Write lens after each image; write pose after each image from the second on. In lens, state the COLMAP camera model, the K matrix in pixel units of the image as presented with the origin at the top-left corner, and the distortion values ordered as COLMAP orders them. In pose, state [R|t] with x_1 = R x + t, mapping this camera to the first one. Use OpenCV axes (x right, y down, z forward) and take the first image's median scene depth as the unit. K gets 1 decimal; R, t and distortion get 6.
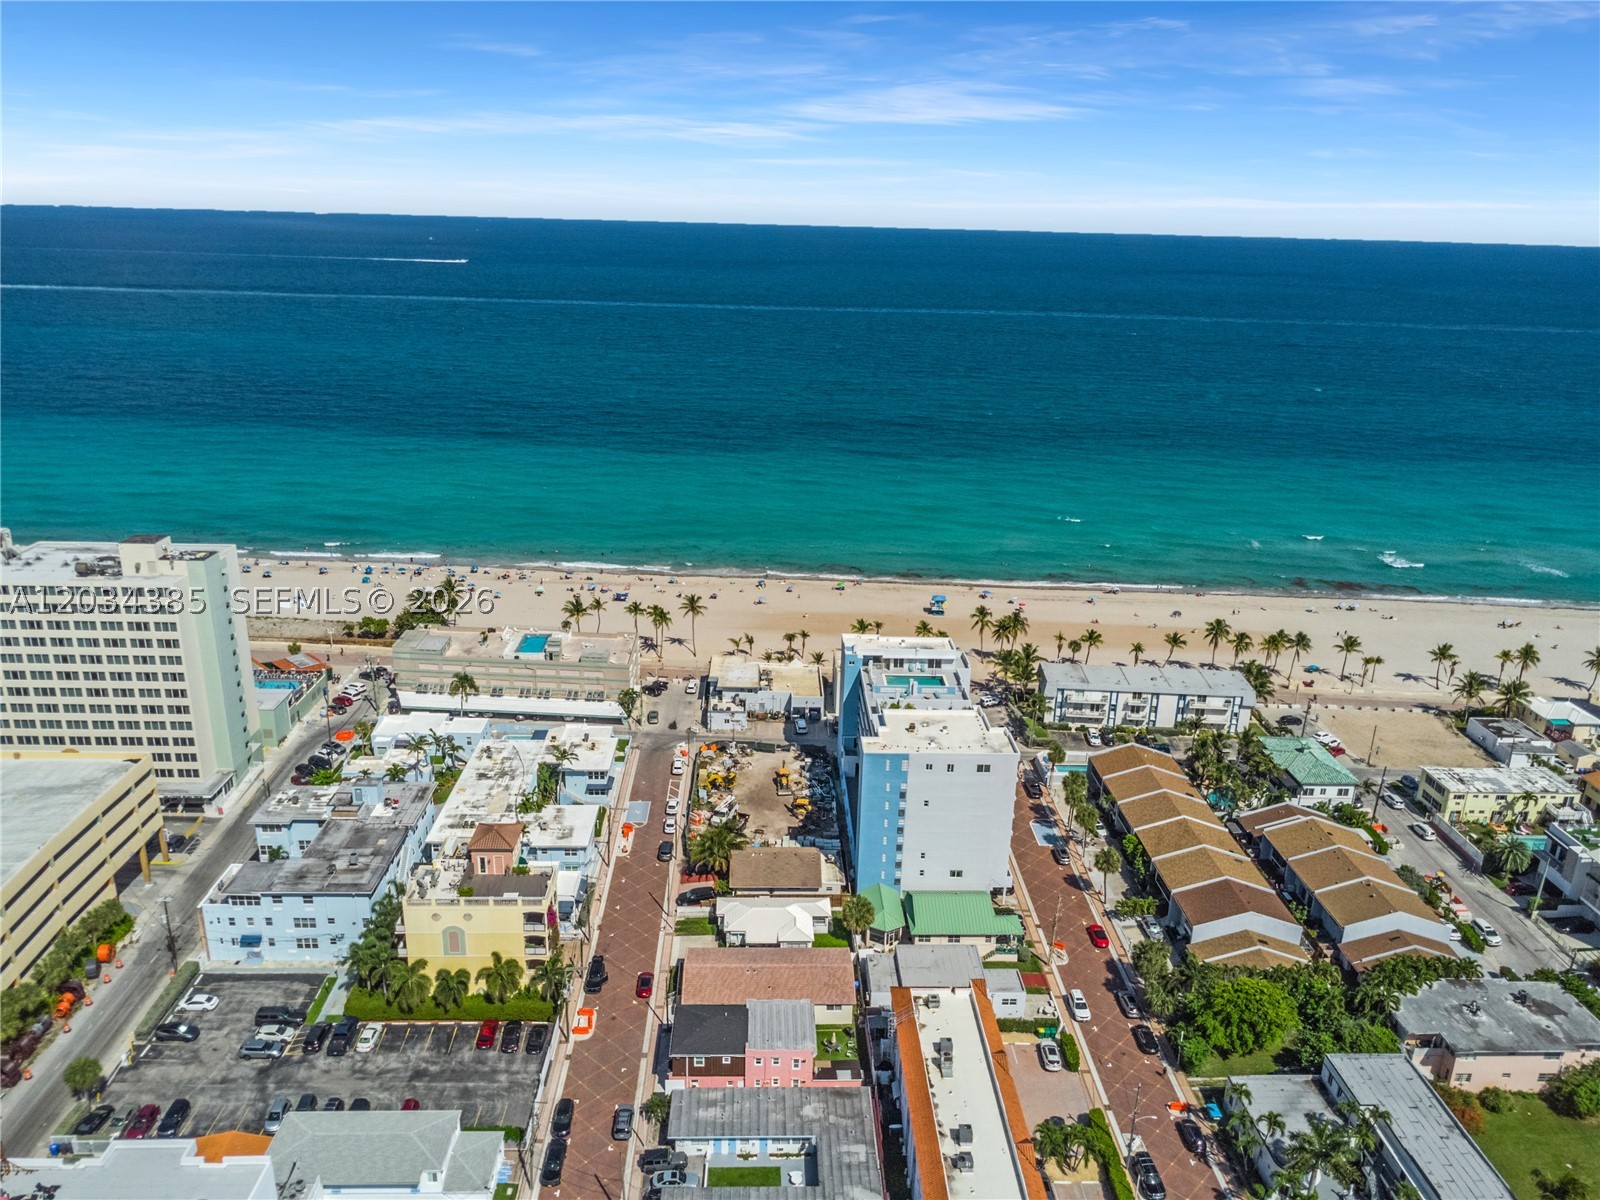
lens RADIAL K [[1156.8, 0, 800.0], [0, 1156.8, 600.0], [0, 0, 1]] dist [0.007679, -0.000372]
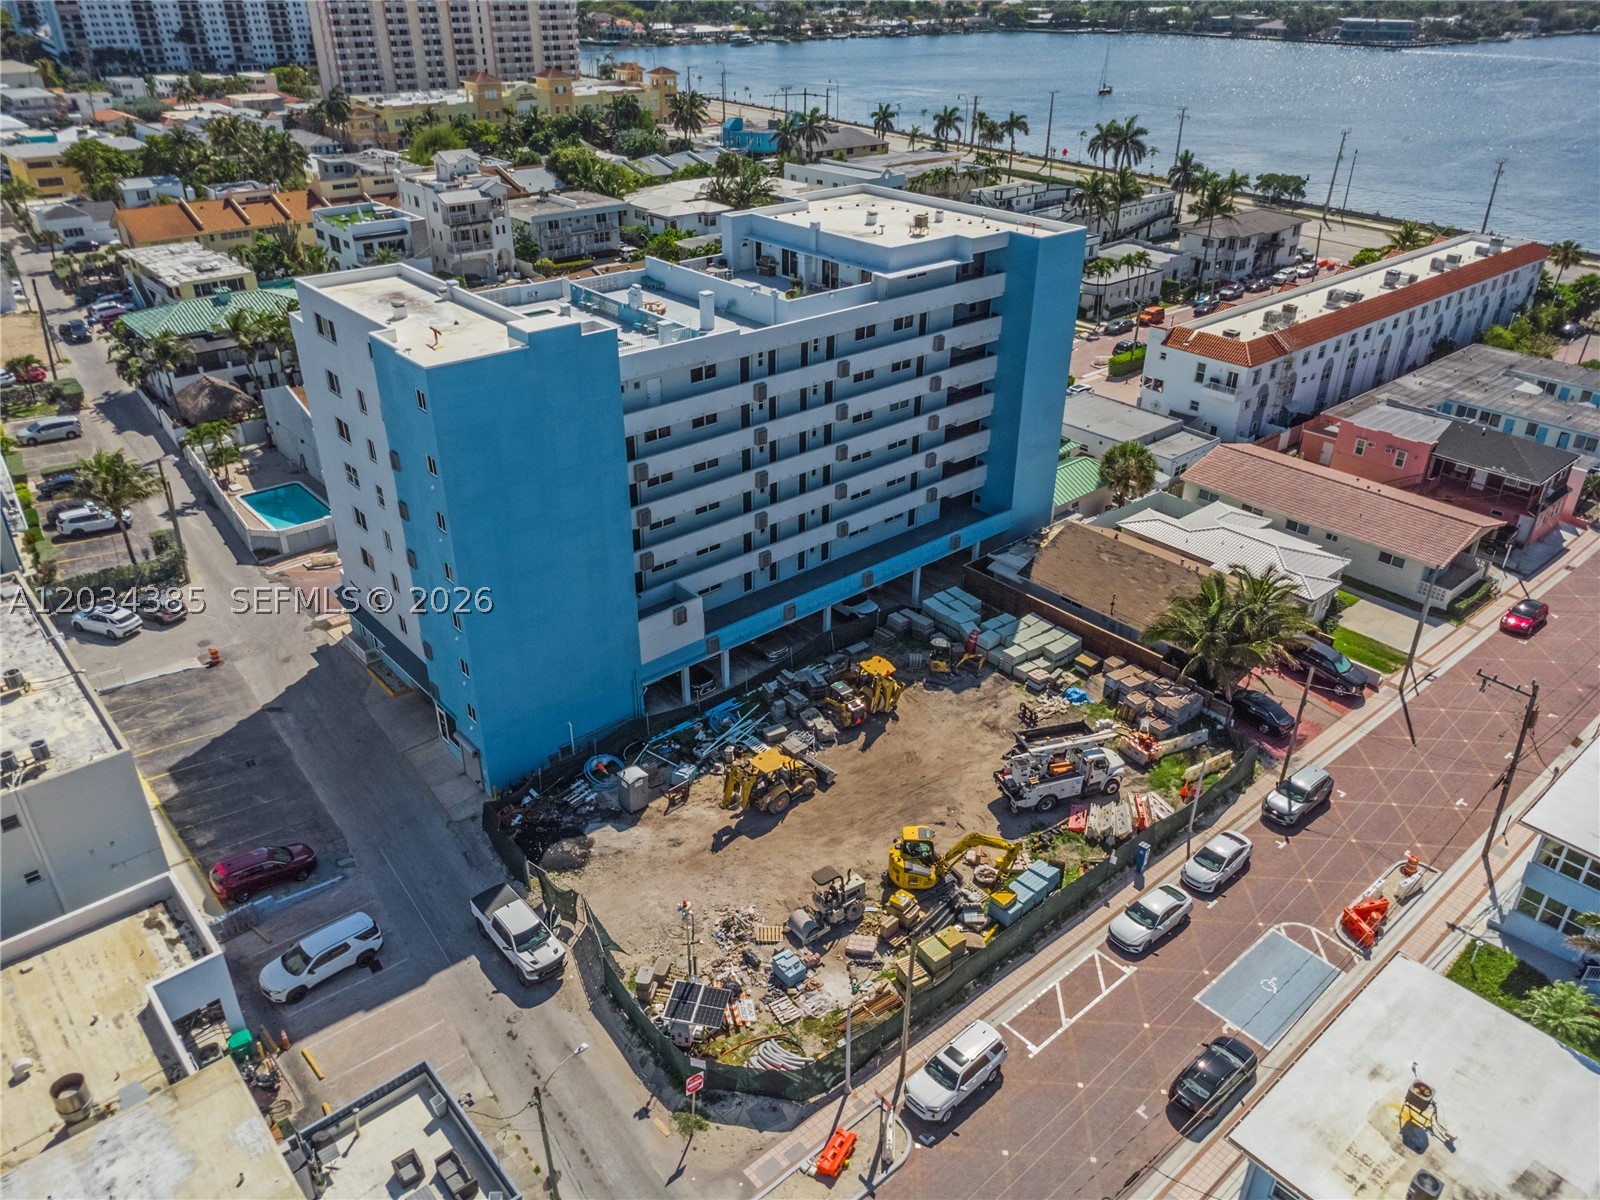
lens RADIAL K [[1134.6, 0, 799.4], [0, 1134.6, 638.2], [0, 0, 1]] dist [0.002164, -0.001008]
pose [[-0.635344, -0.425354, 0.644525, -0.212025], [0.217299, 0.702429, 0.677772, -0.081914], [-0.741026, 0.570673, -0.353855, 1.156270]]
